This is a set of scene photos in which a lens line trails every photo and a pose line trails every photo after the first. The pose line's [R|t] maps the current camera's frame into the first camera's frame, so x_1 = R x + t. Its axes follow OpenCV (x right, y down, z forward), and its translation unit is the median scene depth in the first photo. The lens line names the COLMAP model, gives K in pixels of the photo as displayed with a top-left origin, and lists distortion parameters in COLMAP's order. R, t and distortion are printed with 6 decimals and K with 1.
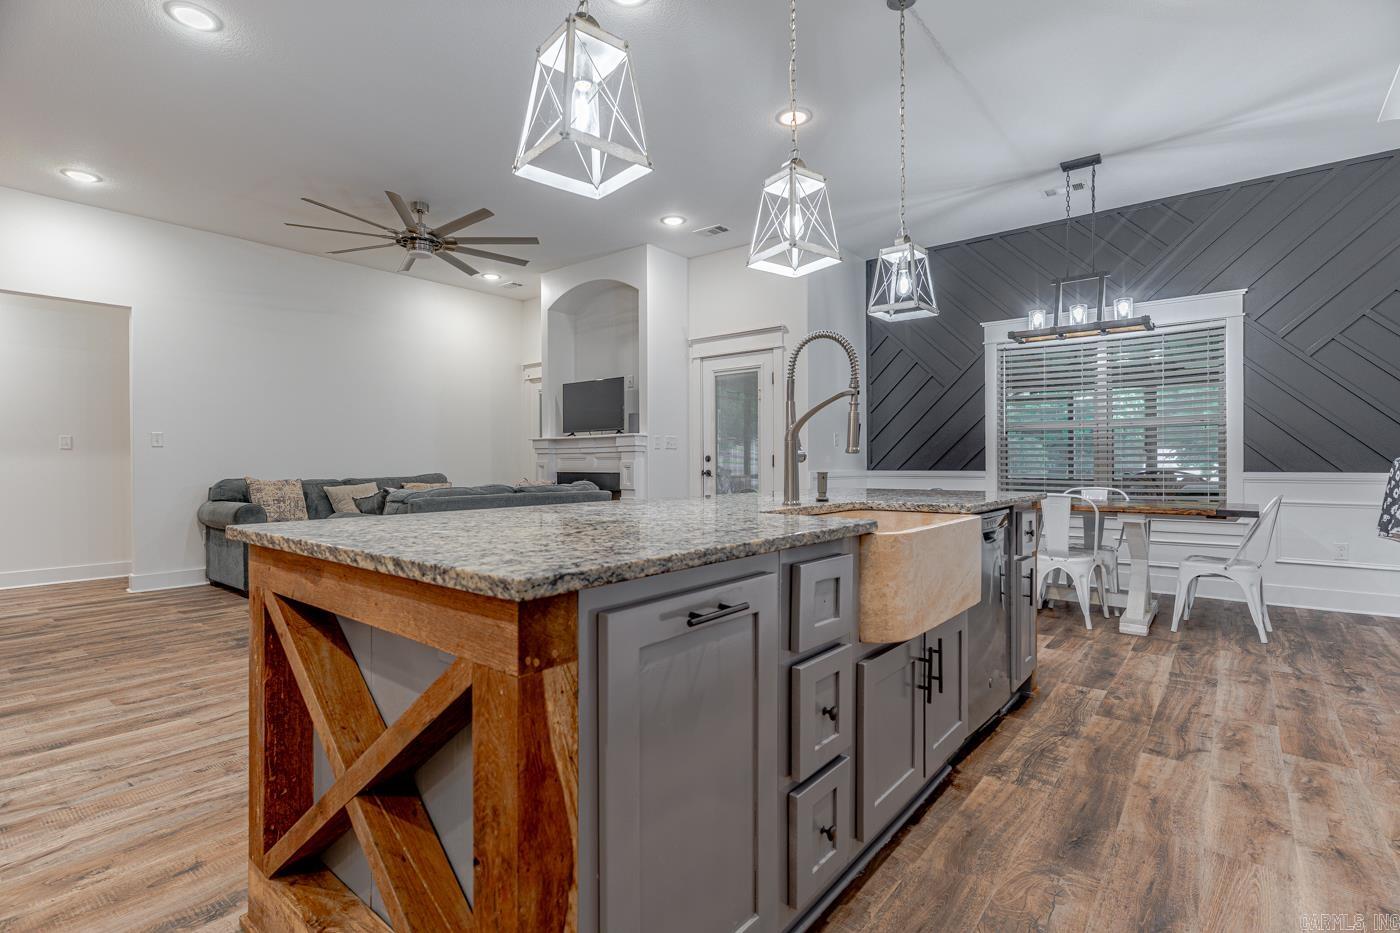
lens RADIAL K [[666.3, 0, 692.0], [0, 666.3, 463.2], [0, 0, 1]] dist [-0.004477, 0.001507]
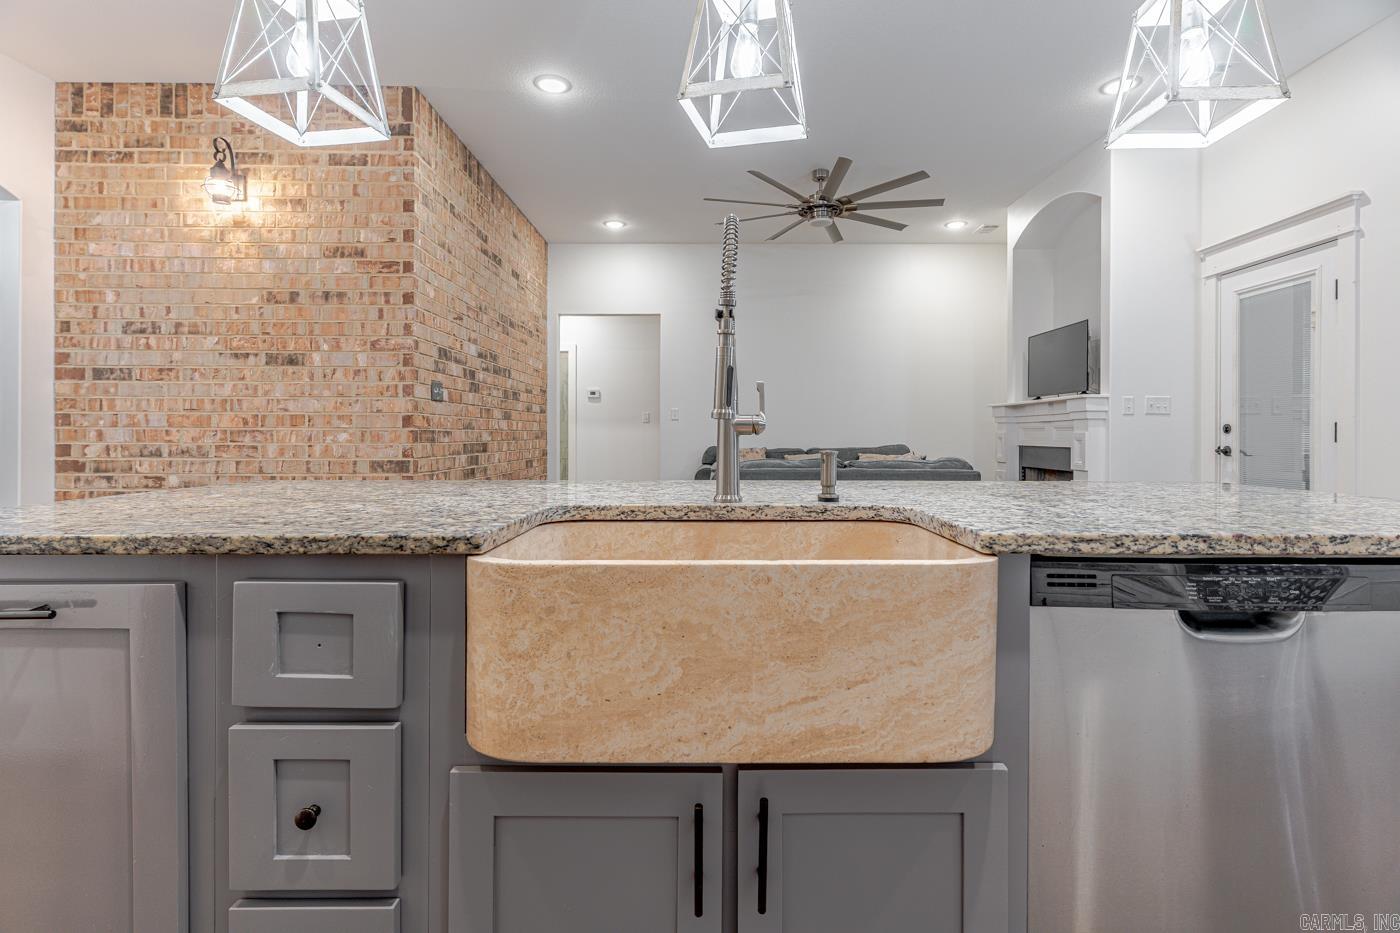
lens RADIAL K [[666.3, 0, 714.5], [0, 666.3, 440.1], [0, 0, 1]] dist [-0.004477, 0.001507]
pose [[0.640134, 0.011171, -0.768182, 0.277301], [-0.004828, 0.999933, 0.010519, 0.000100], [0.768248, -0.003025, 0.640145, 0.267052]]
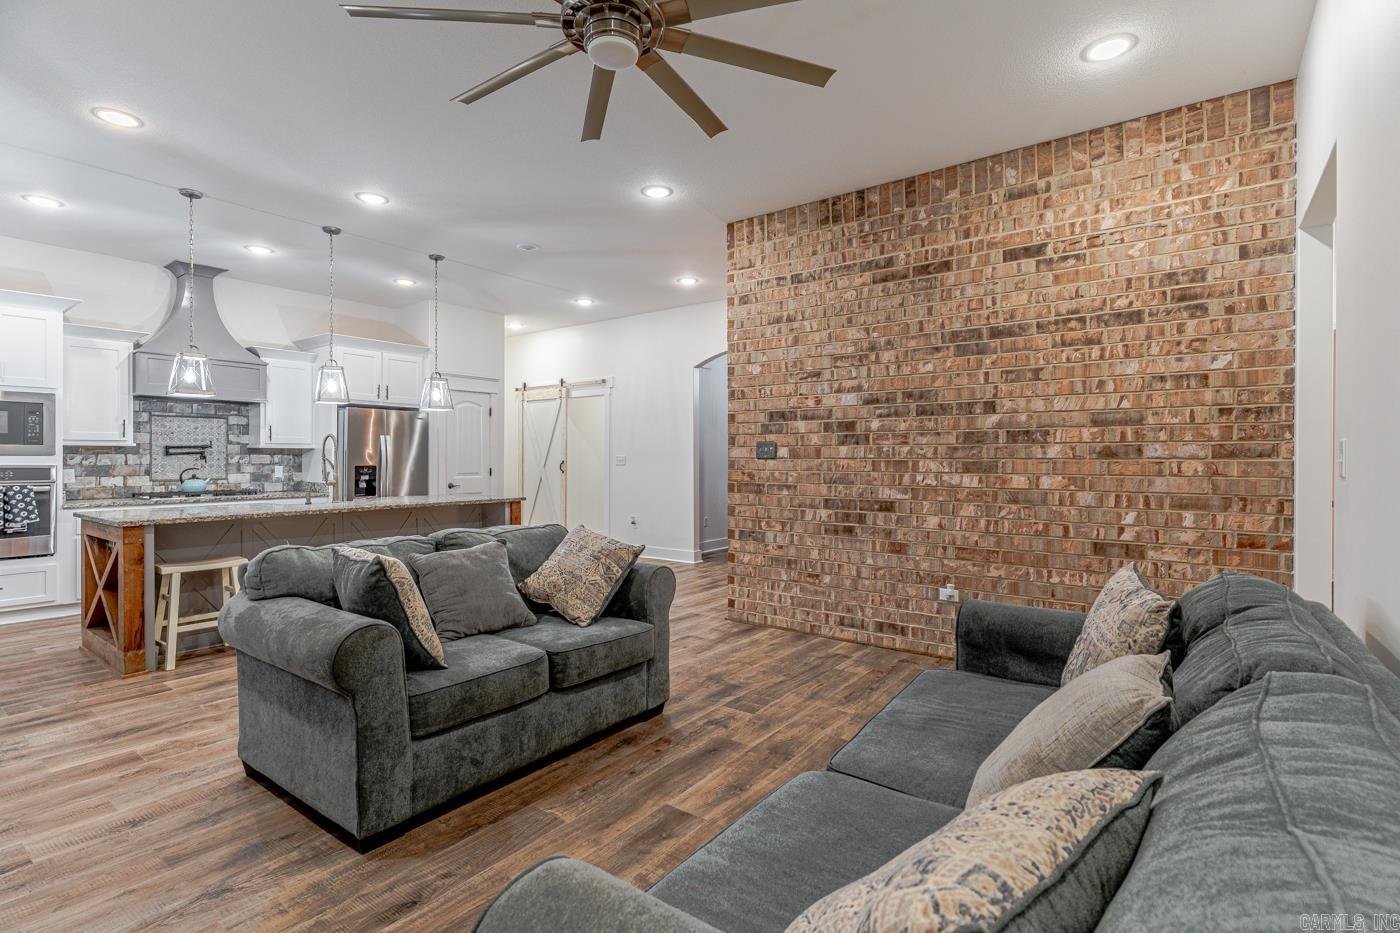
lens RADIAL K [[666.3, 0, 692.6], [0, 666.3, 461.4], [0, 0, 1]] dist [-0.004477, 0.001507]
pose [[-0.999216, 0.005543, -0.039193, -0.484880], [0.005266, 0.999960, 0.007164, -0.045024], [0.039231, 0.006952, -0.999206, 1.582783]]
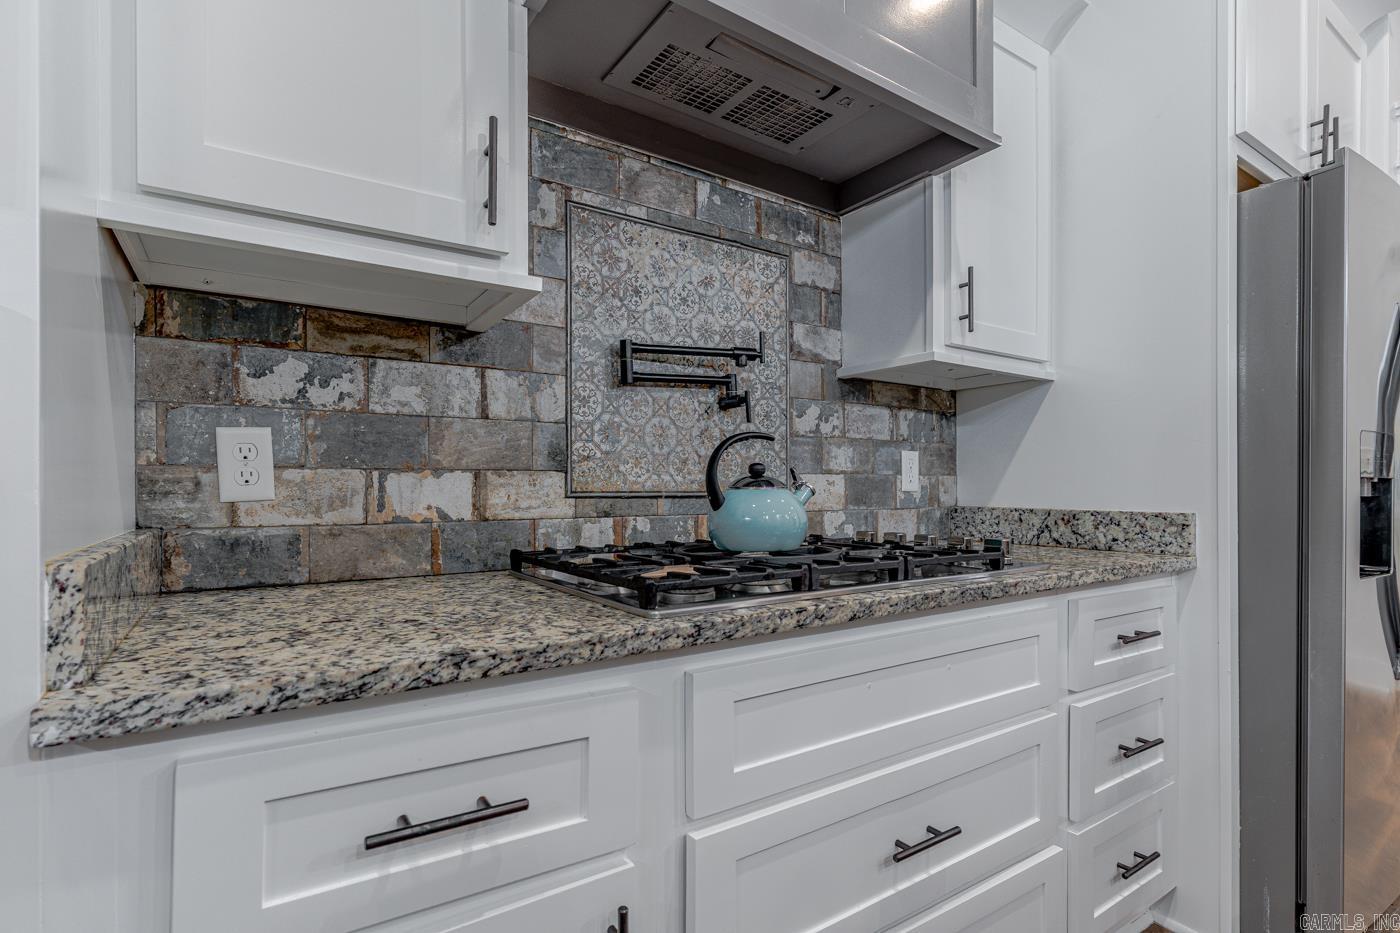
lens RADIAL K [[666.3, 0, 676.2], [0, 666.3, 497.2], [0, 0, 1]] dist [-0.004477, 0.001507]
pose [[-0.951130, 0.007368, 0.308702, 0.385758], [0.009095, 0.999950, 0.004155, -0.003256], [-0.308655, 0.006760, -0.951150, 0.508835]]
